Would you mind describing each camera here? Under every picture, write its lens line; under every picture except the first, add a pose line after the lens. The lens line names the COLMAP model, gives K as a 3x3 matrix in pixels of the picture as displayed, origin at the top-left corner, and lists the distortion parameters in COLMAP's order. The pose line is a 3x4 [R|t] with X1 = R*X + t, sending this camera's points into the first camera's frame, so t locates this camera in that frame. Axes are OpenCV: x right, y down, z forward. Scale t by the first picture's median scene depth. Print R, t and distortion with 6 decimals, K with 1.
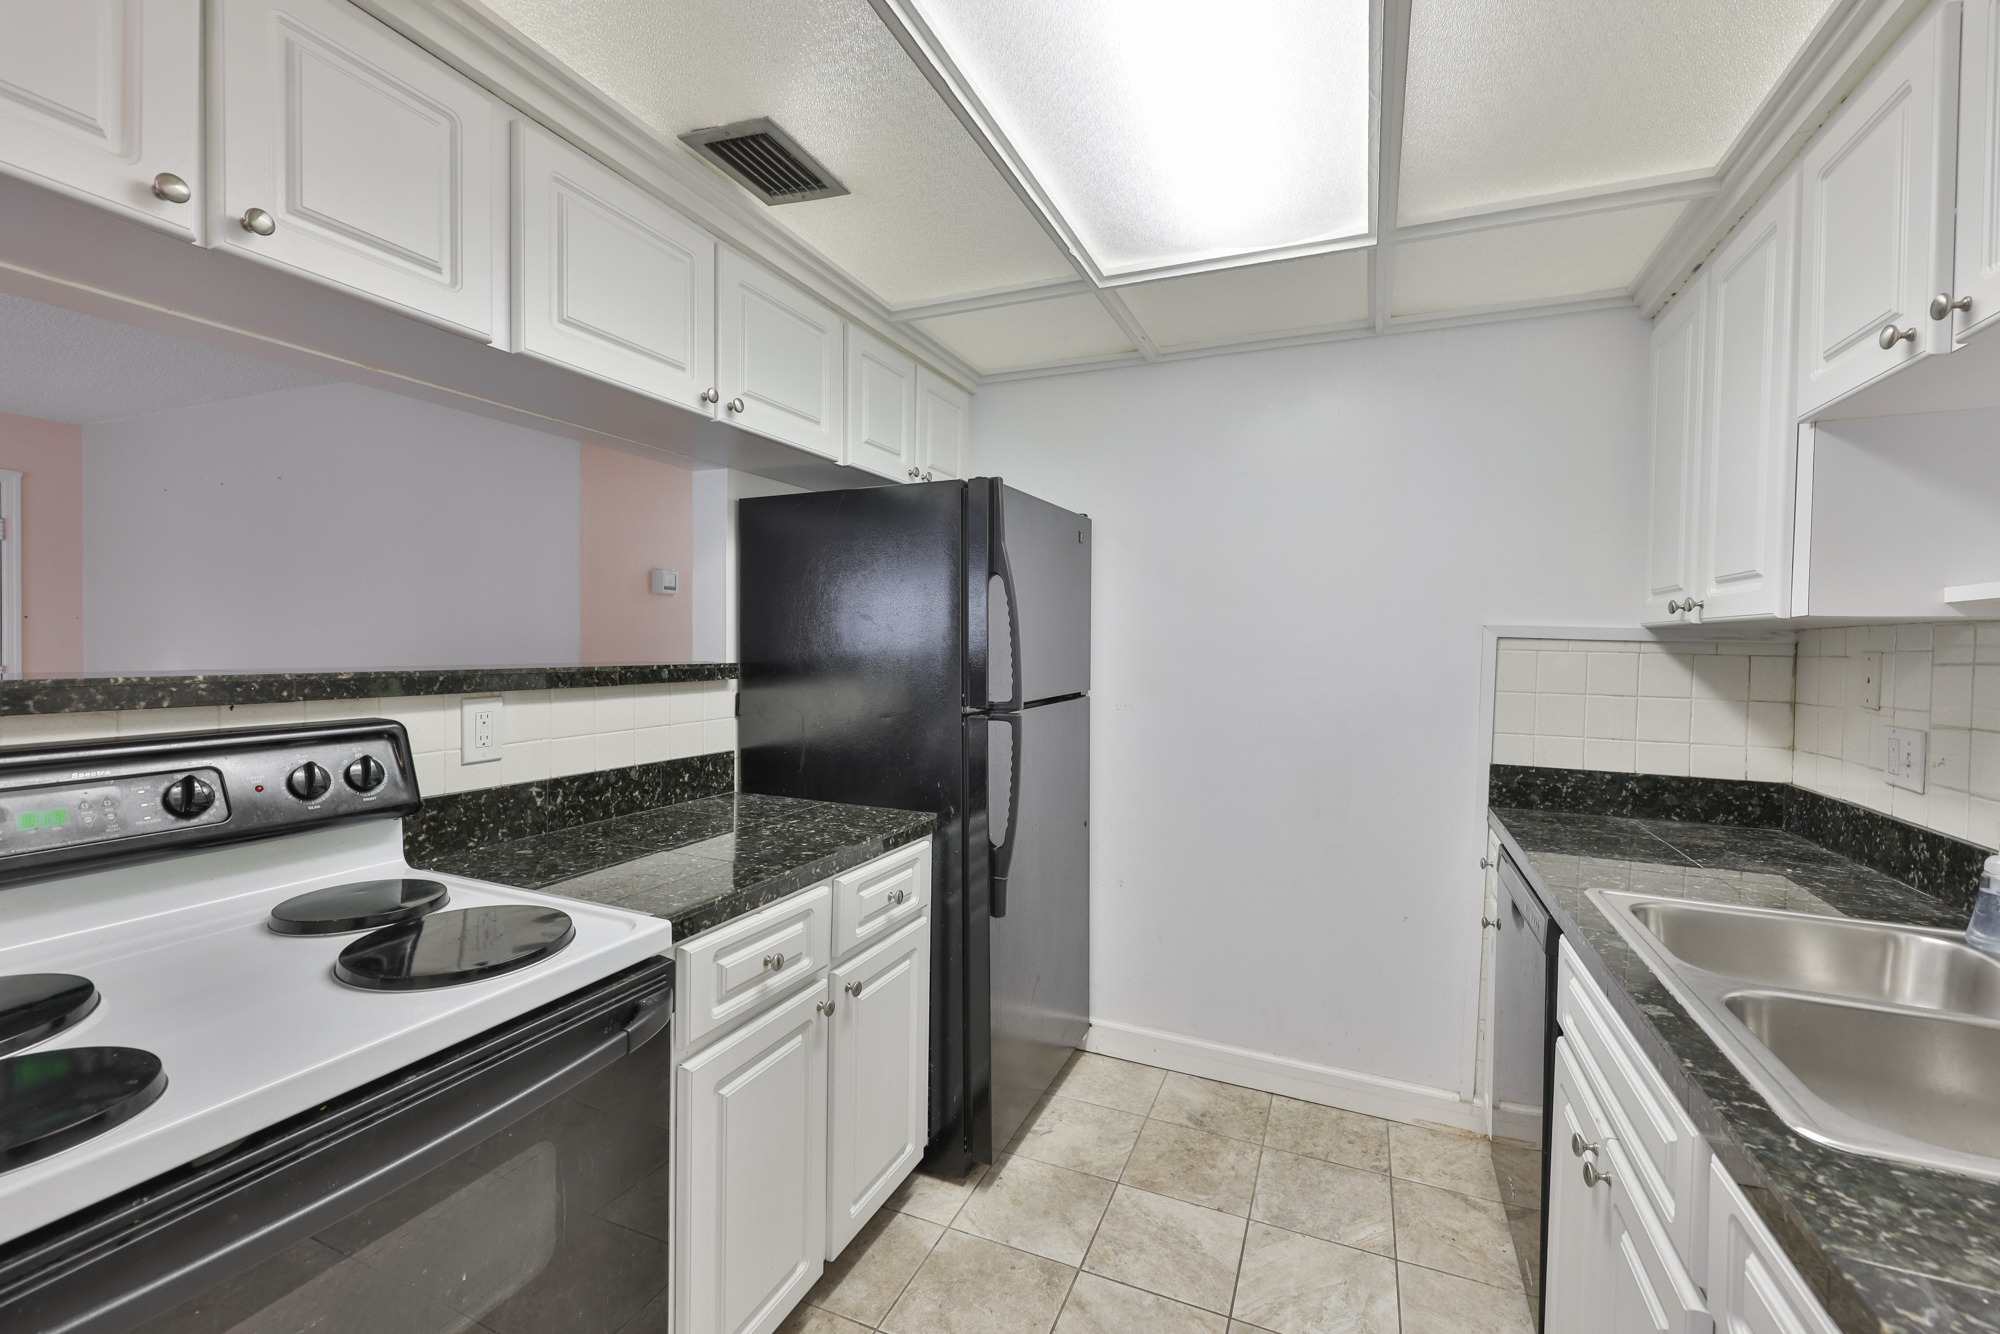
lens RADIAL K [[860.1, 0, 997.4], [0, 860.1, 658.0], [0, 0, 1]] dist [-0.002871, -0.000226]
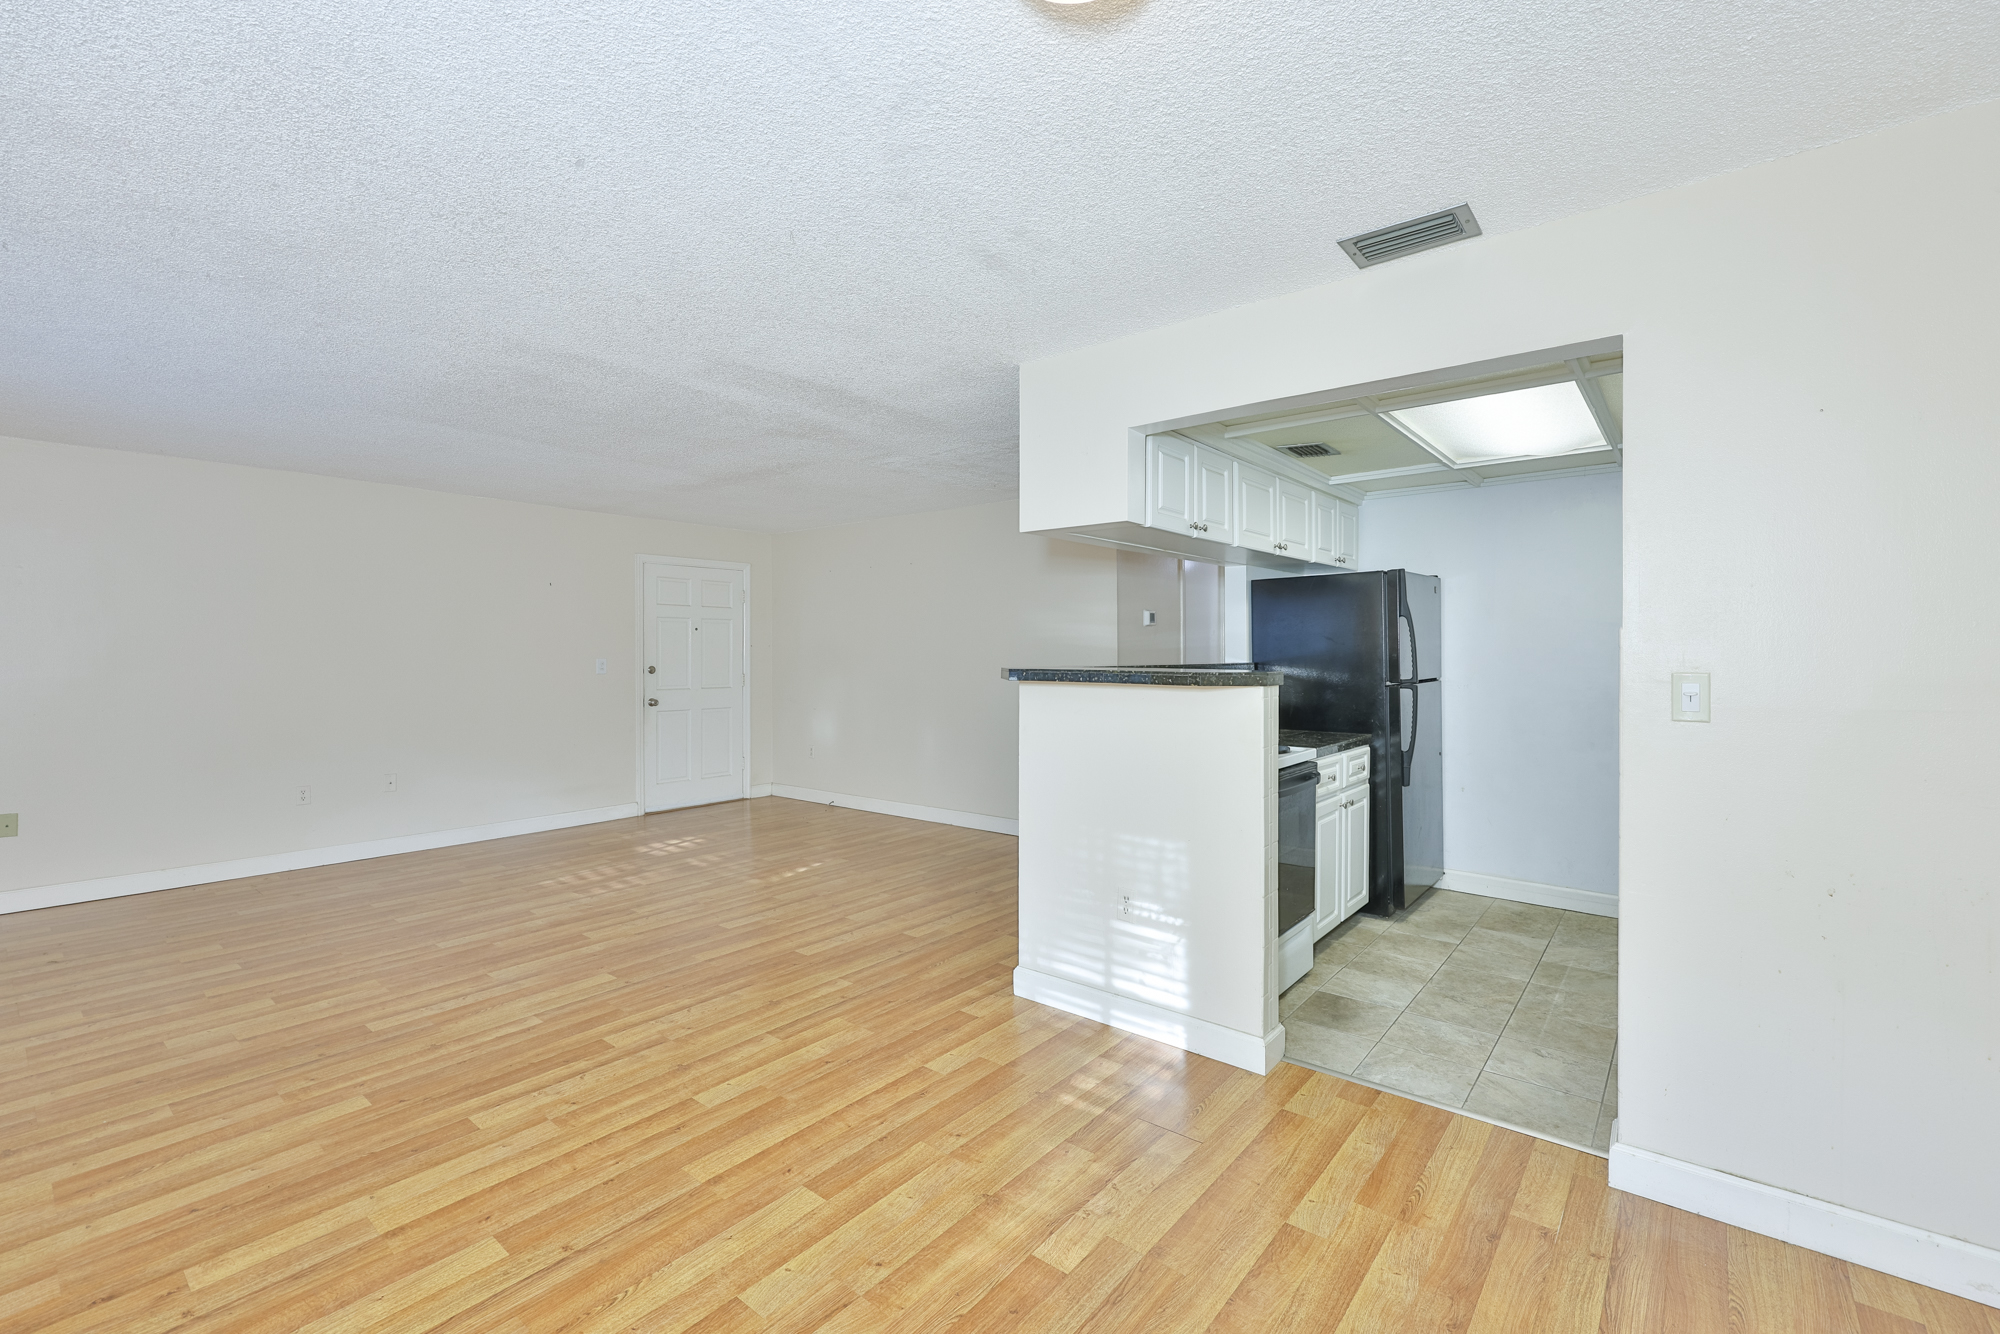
lens RADIAL K [[860.1, 0, 966.6], [0, 860.1, 641.4], [0, 0, 1]] dist [-0.002871, -0.000226]
pose [[0.953451, -0.010547, -0.301362, -0.369834], [0.002588, 0.999638, -0.026794, 0.012415], [0.301536, 0.024767, 0.953133, -1.241364]]
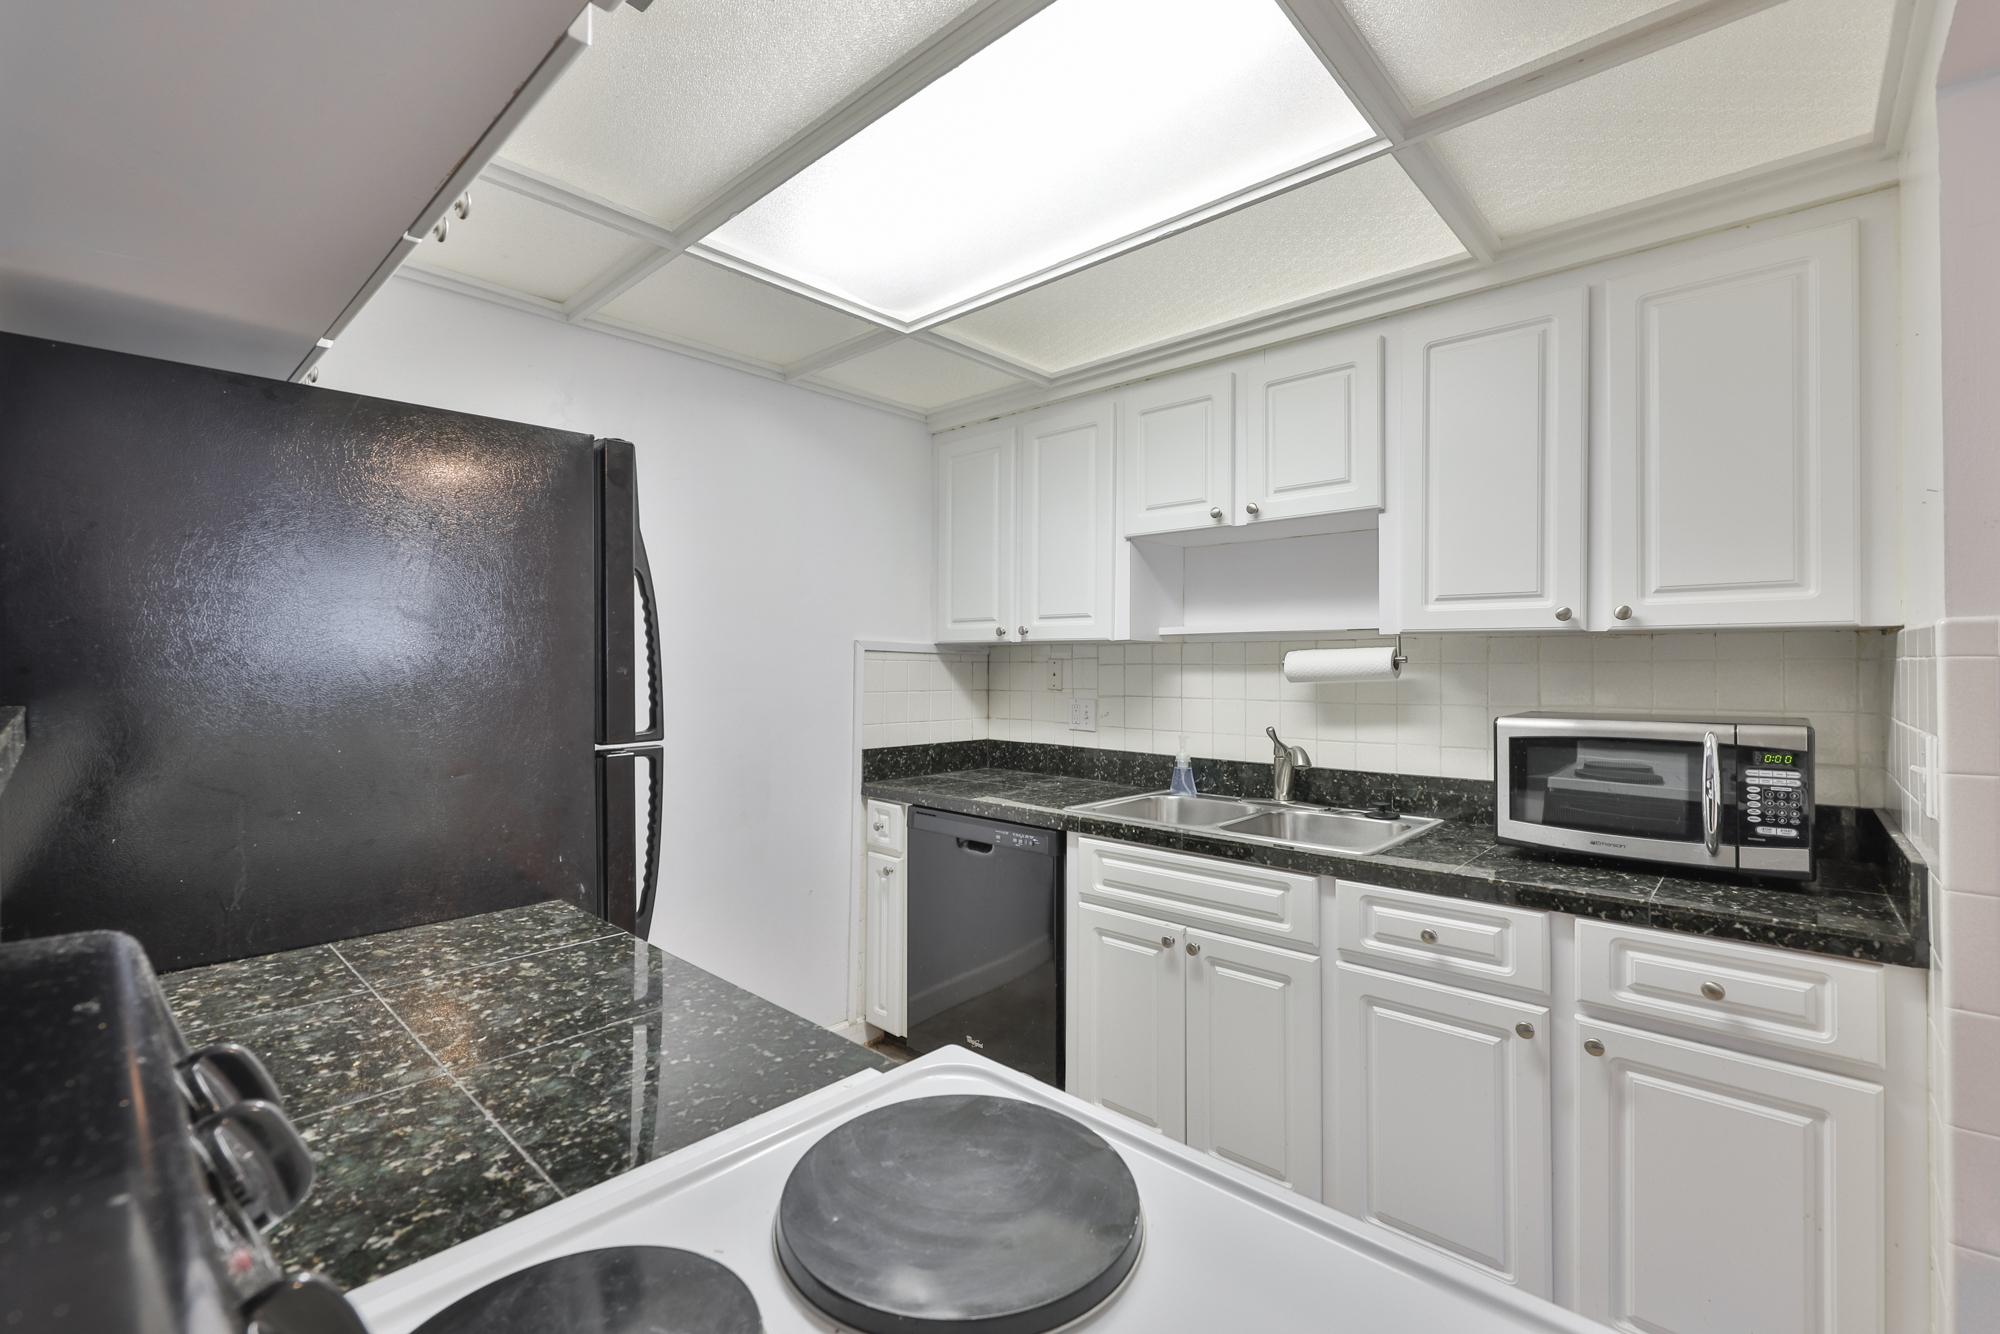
lens RADIAL K [[860.1, 0, 1005.1], [0, 860.1, 659.0], [0, 0, 1]] dist [-0.002871, -0.000226]
pose [[0.315584, -0.007863, 0.948865, -0.633135], [0.019115, 0.999815, 0.001928, -0.010443], [-0.948705, 0.017529, 0.315677, 0.438629]]
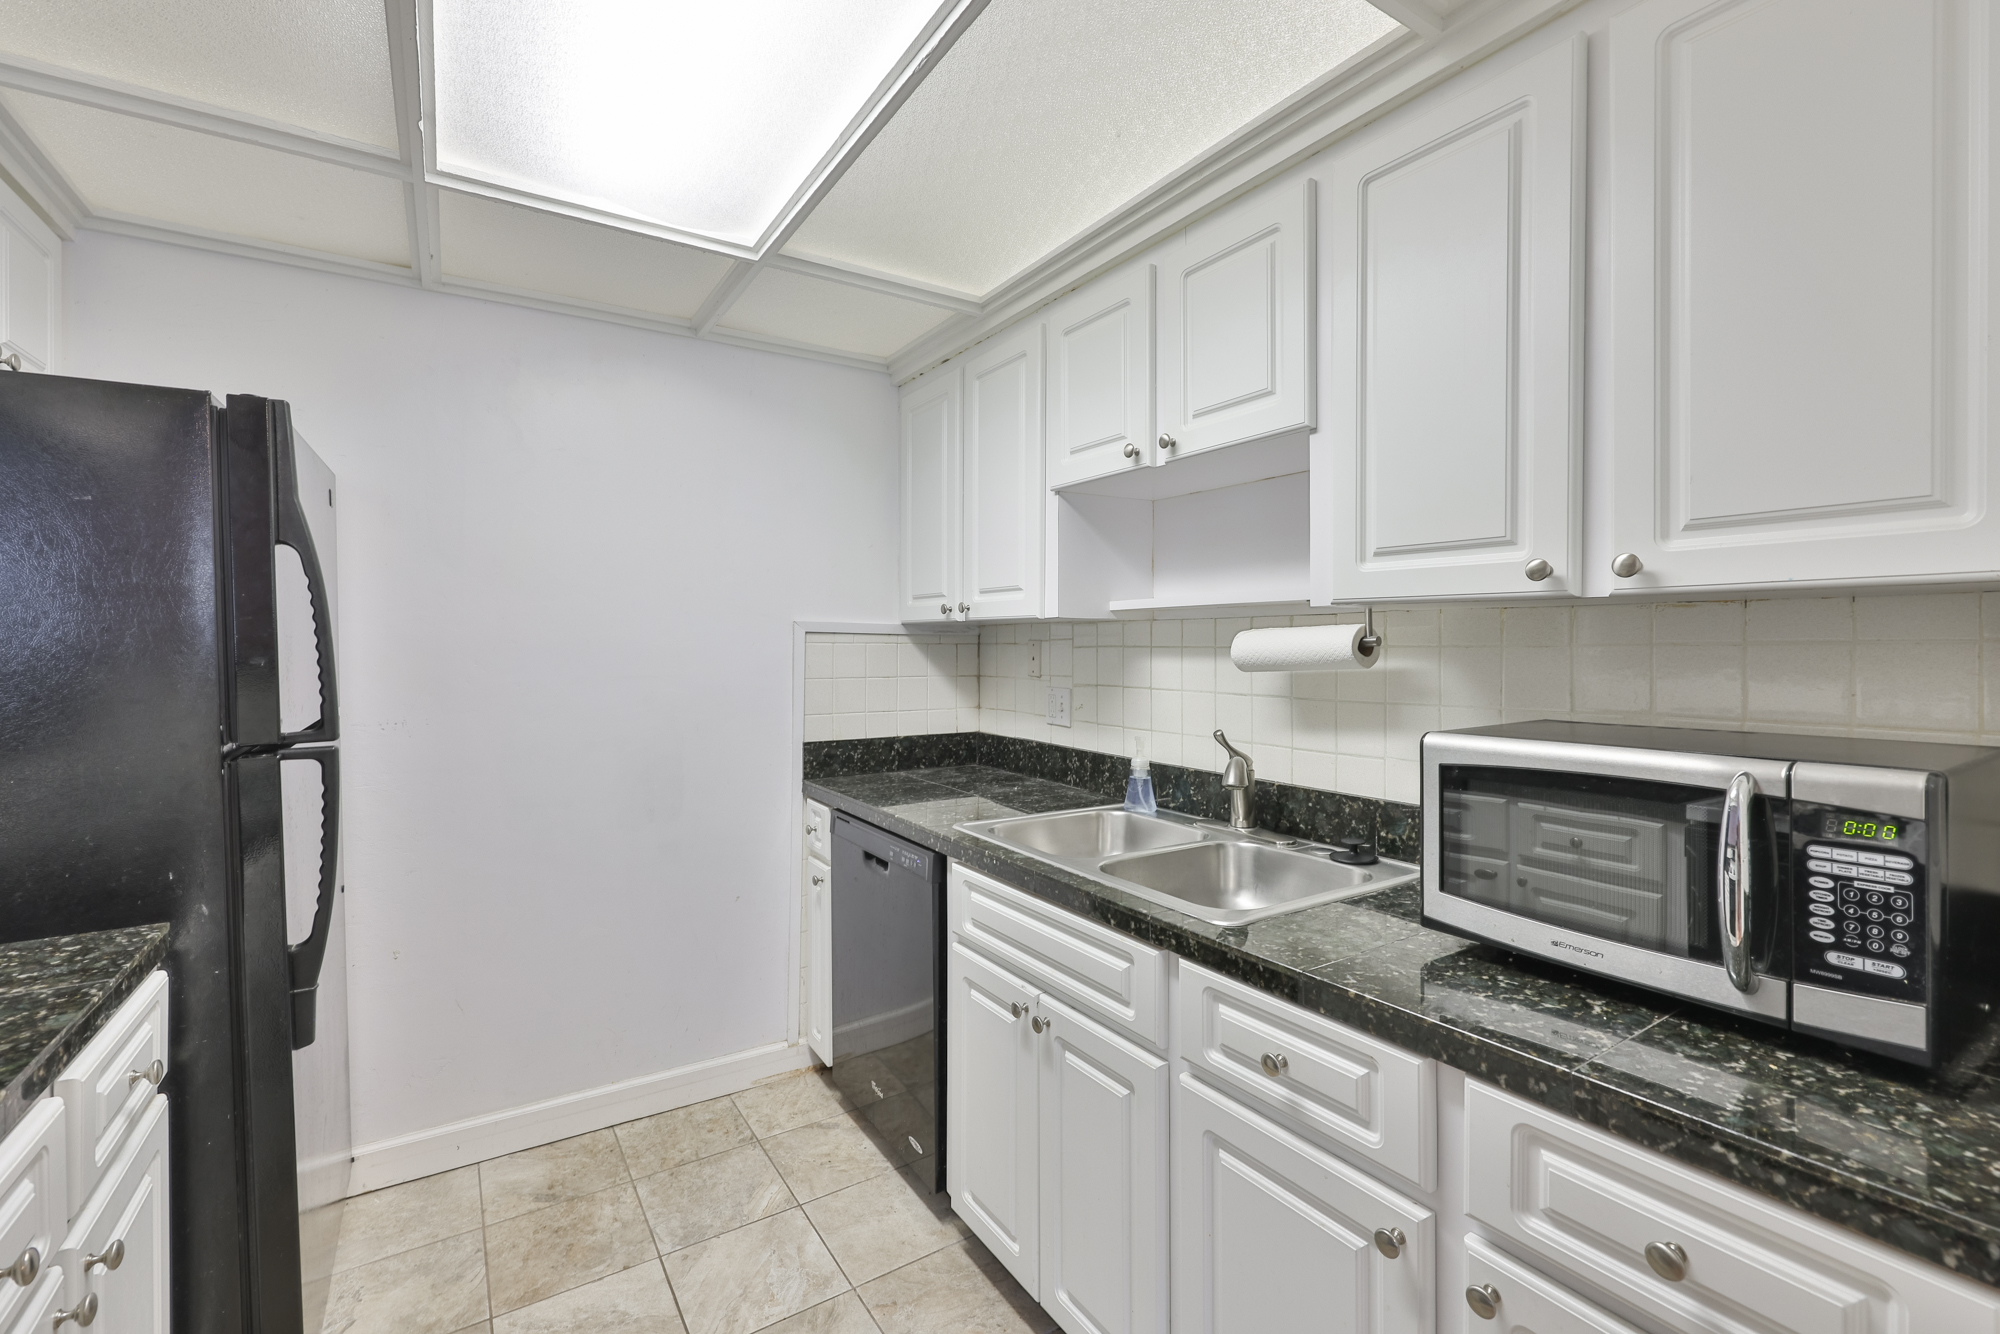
lens RADIAL K [[860.1, 0, 1020.6], [0, 860.1, 648.6], [0, 0, 1]] dist [-0.002871, -0.000226]
pose [[0.539949, -0.022382, 0.841400, -0.257048], [0.024956, 0.999633, 0.010576, -0.007605], [-0.841328, 0.015288, 0.540309, 0.150250]]
